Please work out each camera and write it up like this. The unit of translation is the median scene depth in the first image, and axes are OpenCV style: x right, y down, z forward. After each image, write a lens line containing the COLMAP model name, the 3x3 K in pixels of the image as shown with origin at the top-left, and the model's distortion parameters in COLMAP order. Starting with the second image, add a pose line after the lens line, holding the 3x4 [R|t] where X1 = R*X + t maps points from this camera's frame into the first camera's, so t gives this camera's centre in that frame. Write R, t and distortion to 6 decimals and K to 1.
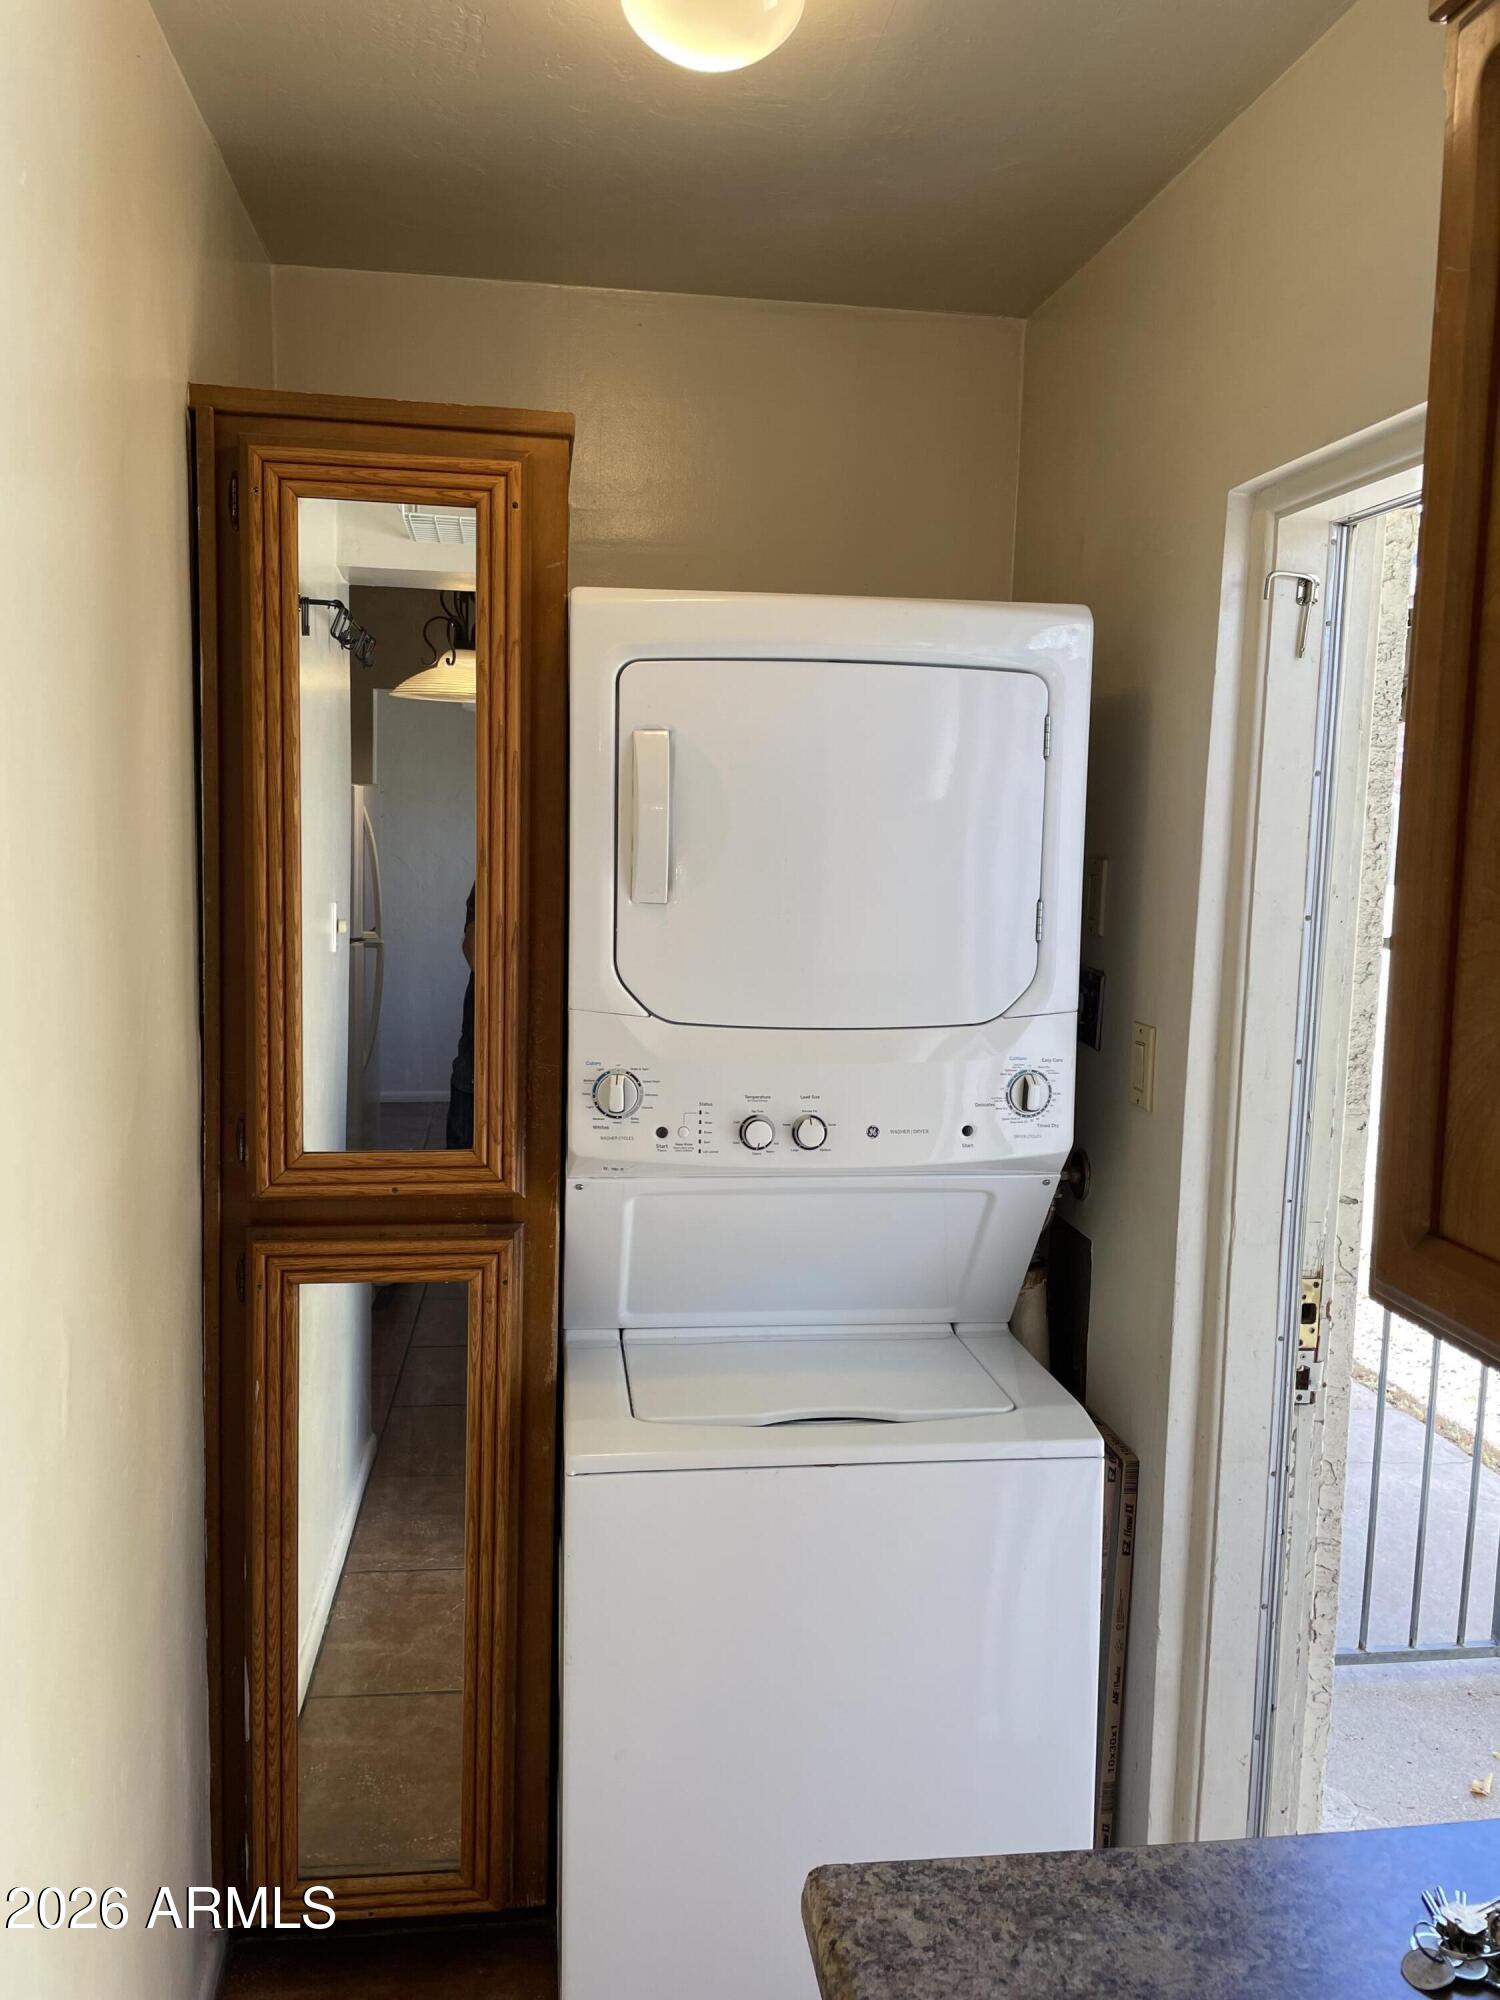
lens RADIAL K [[1523.1, 0, 753.9], [0, 1523.1, 994.6], [0, 0, 1]] dist [0.086557, -0.106997]
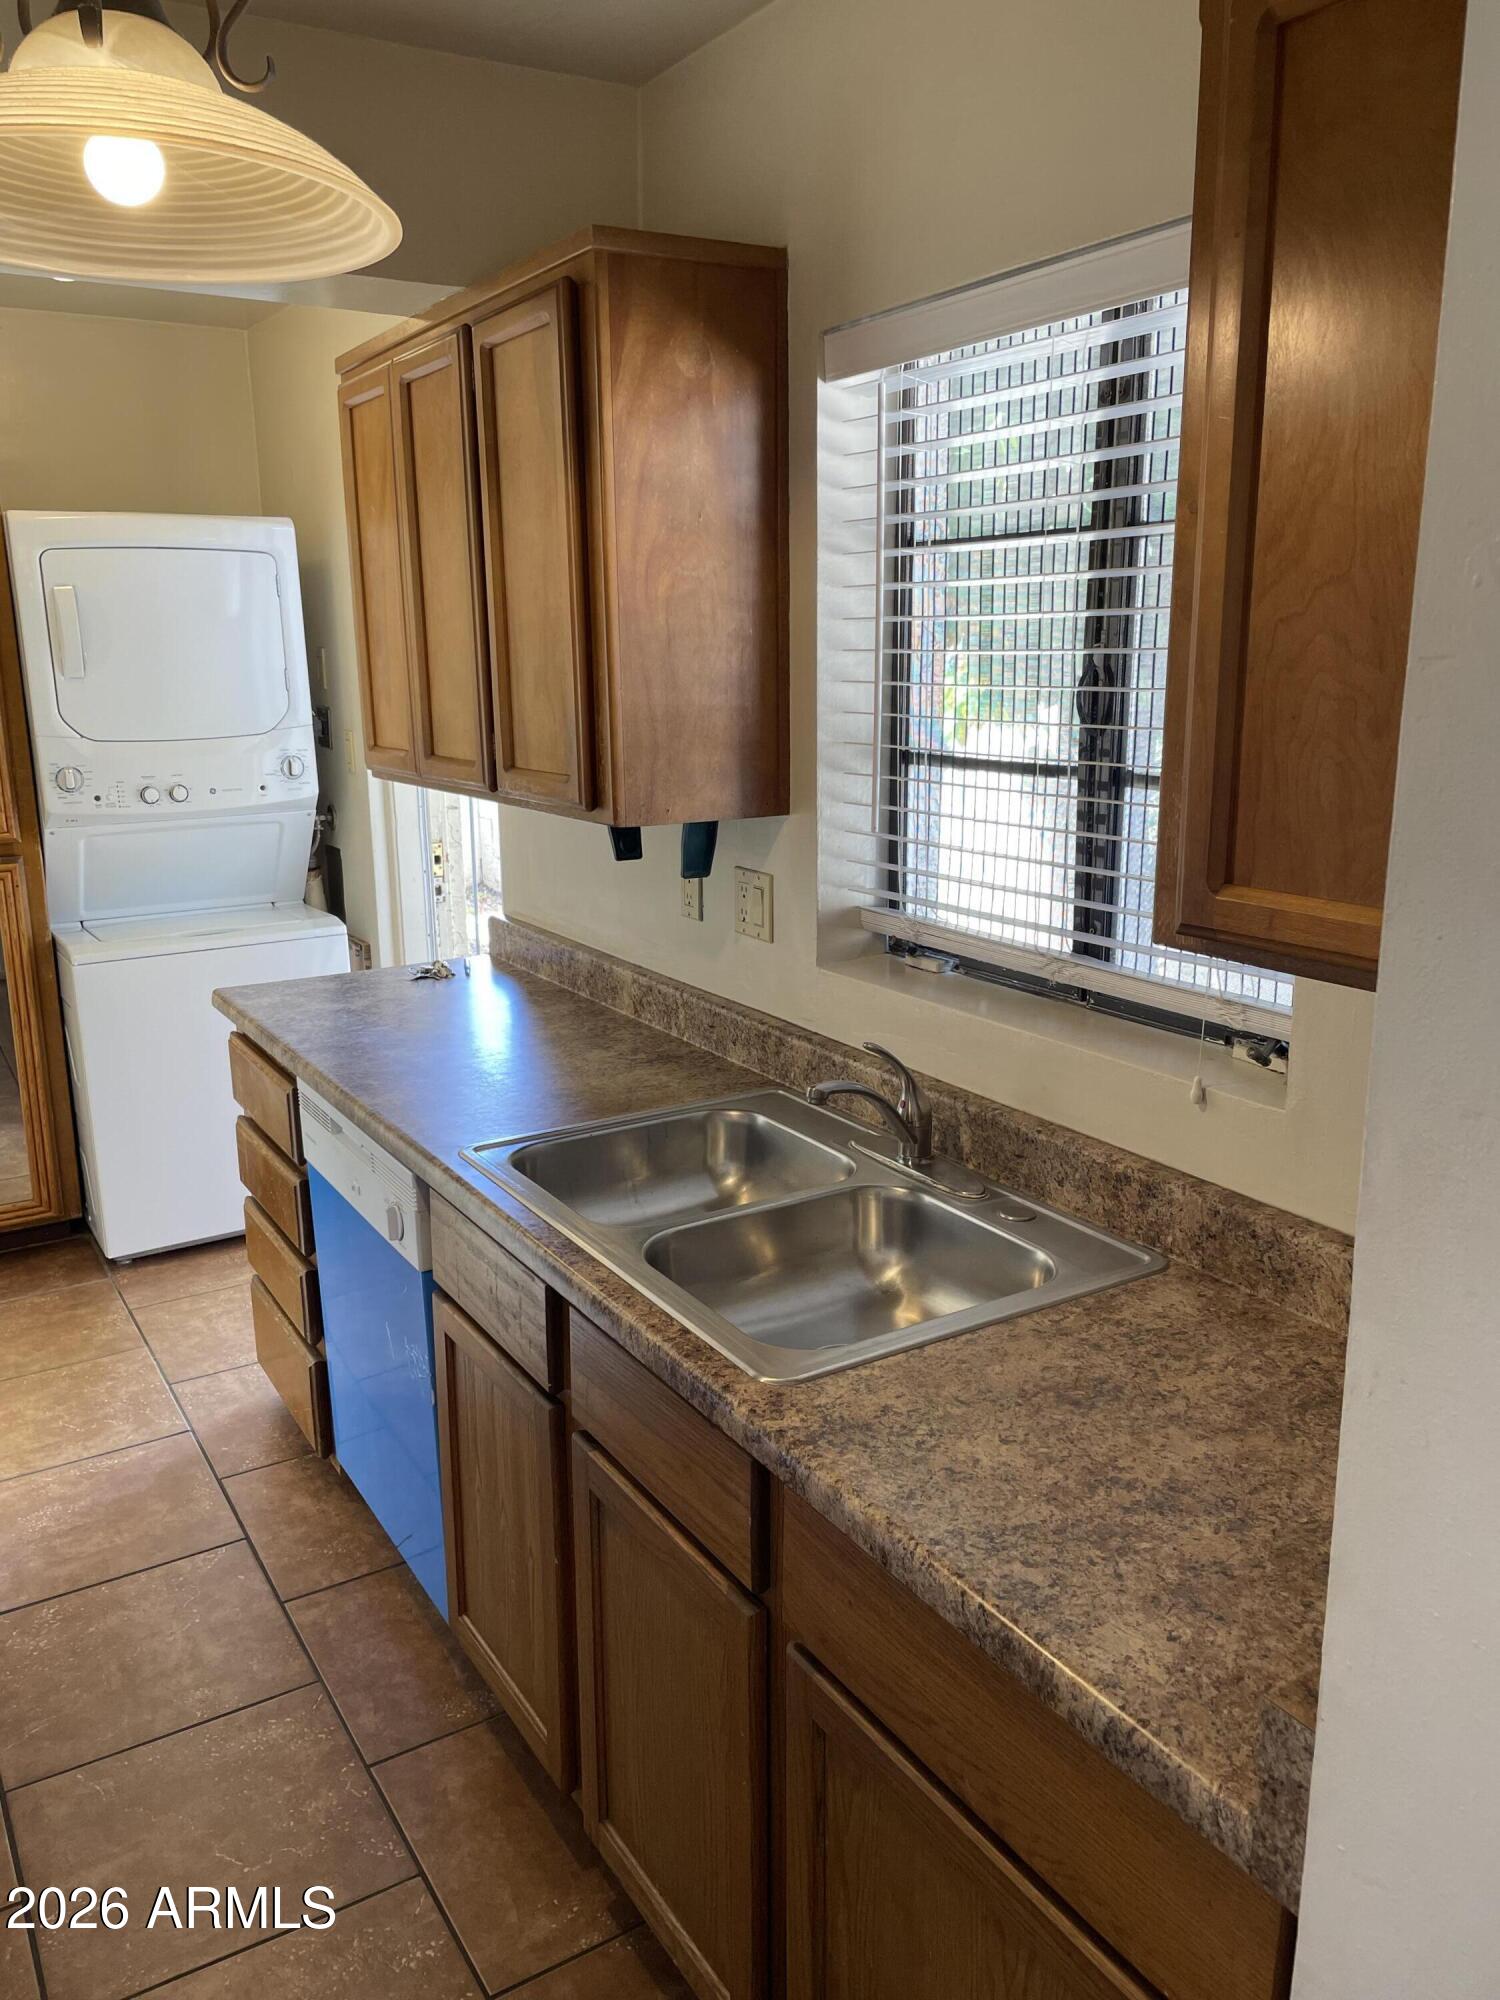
lens RADIAL K [[1523.1, 0, 744.9], [0, 1523.1, 987.2], [0, 0, 1]] dist [0.086557, -0.106997]
pose [[0.916196, -0.124858, 0.380784, -0.081123], [0.080532, 0.988203, 0.130264, 0.136030], [-0.392556, -0.088682, 0.915443, -1.119659]]
